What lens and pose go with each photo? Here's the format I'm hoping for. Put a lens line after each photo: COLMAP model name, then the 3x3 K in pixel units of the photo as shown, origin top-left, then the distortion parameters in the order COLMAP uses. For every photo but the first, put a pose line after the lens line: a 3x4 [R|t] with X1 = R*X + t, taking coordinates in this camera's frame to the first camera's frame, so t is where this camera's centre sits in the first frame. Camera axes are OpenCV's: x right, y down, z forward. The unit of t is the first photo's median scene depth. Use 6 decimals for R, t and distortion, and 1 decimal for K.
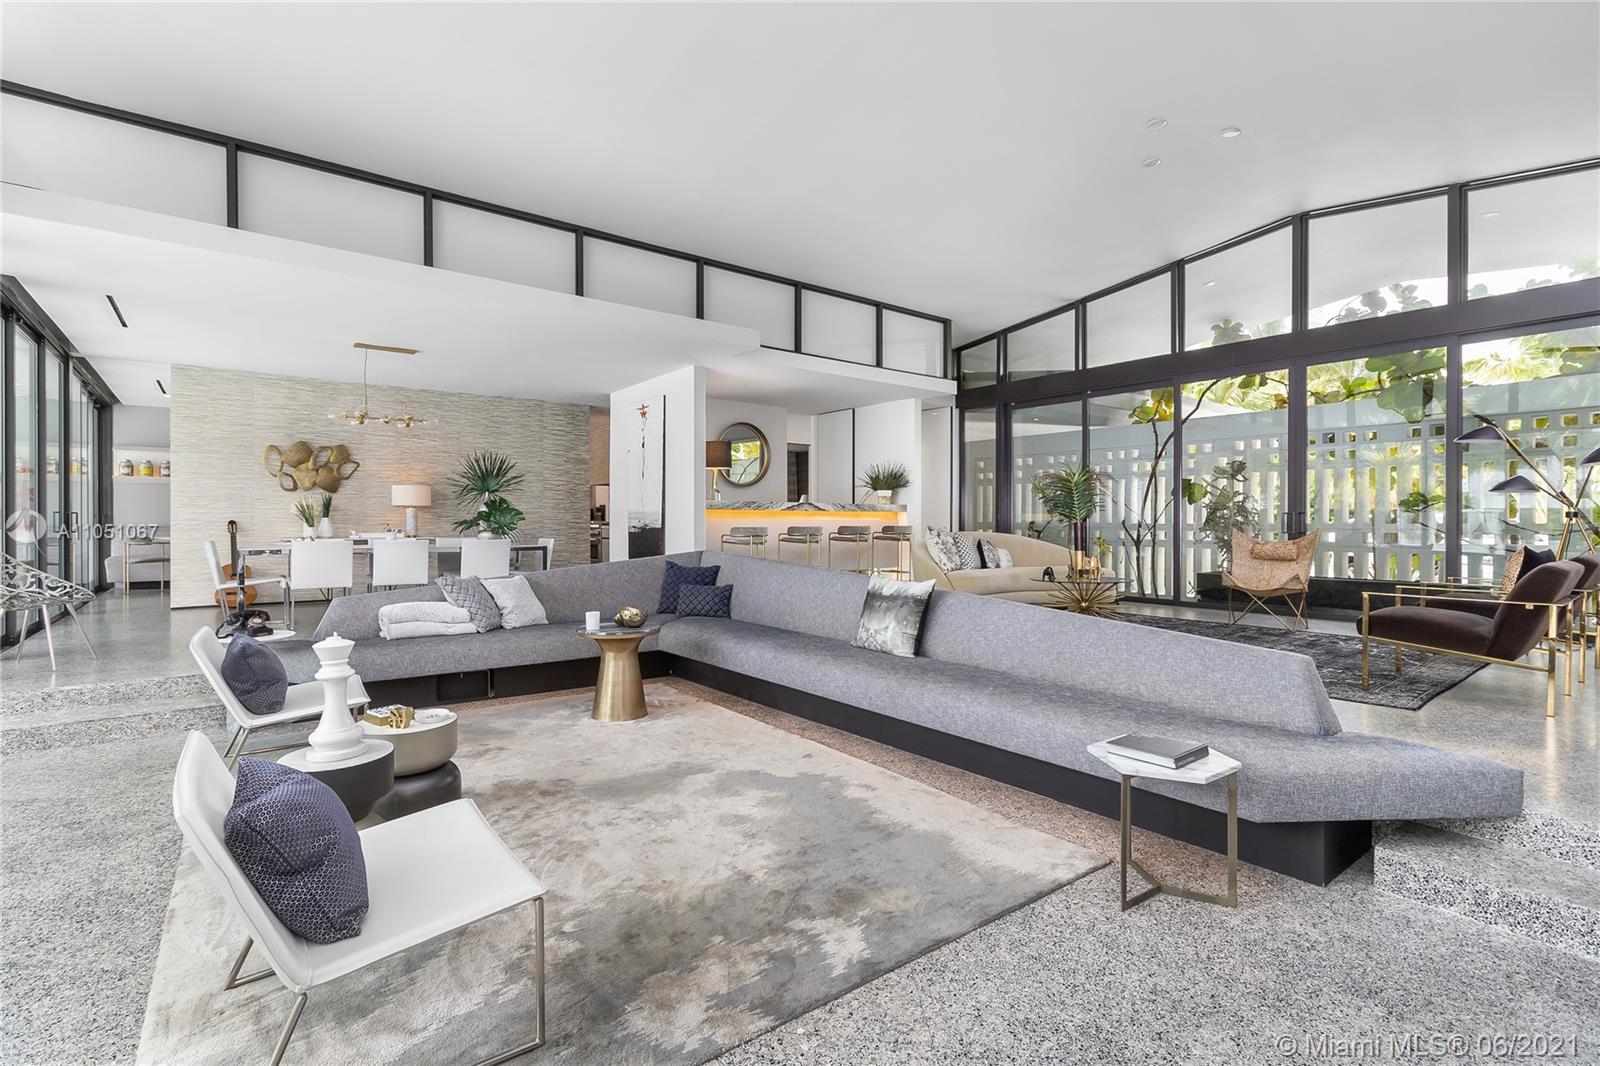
lens RADIAL K [[741.9, 0, 791.9], [0, 741.9, 524.2], [0, 0, 1]] dist [0.002265, 0.000228]
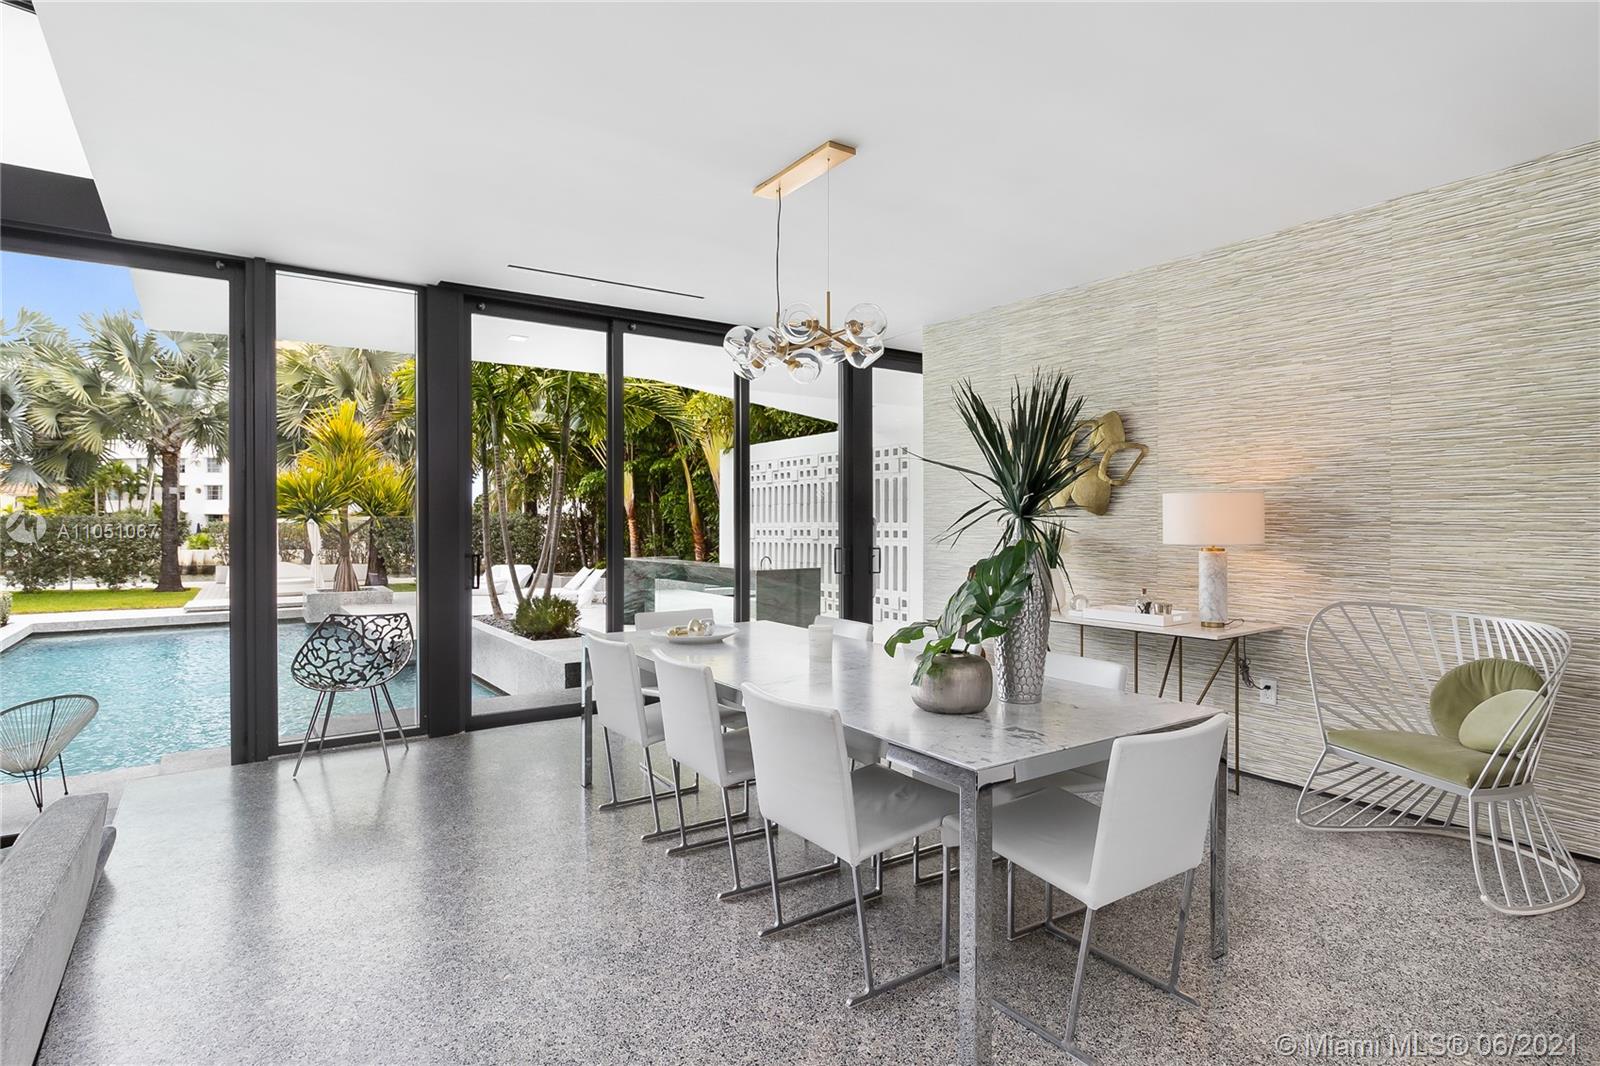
lens RADIAL K [[858.8, 0, 779.9], [0, 858.8, 525.8], [0, 0, 1]] dist [0.005039, -0.000020]
pose [[-0.050748, 0.004506, -0.998701, -0.055543], [-0.000849, 0.999989, 0.004555, -0.037175], [0.998711, 0.001079, -0.050744, 0.809962]]
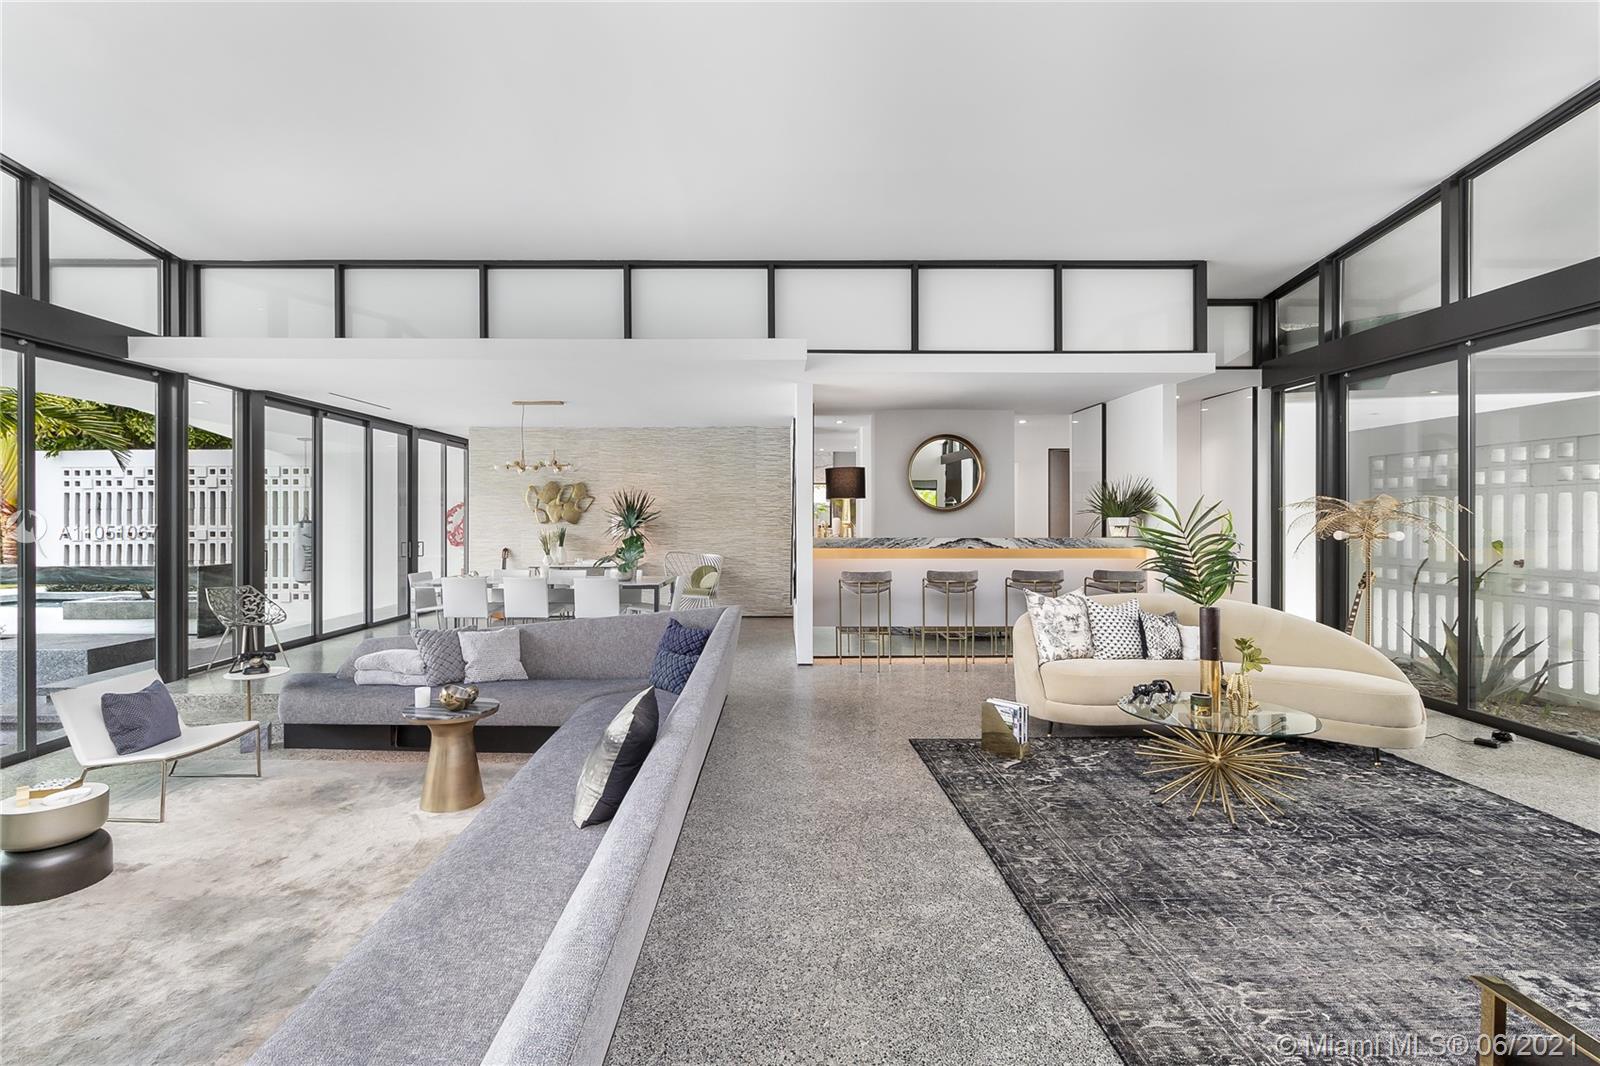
lens RADIAL K [[741.9, 0, 779.4], [0, 741.9, 519.5], [0, 0, 1]] dist [0.002265, 0.000228]
pose [[0.794826, 0.000814, -0.606837, 0.338969], [-0.000556, 1.000000, 0.000613, -0.049720], [0.606837, -0.000149, 0.794826, 0.265004]]
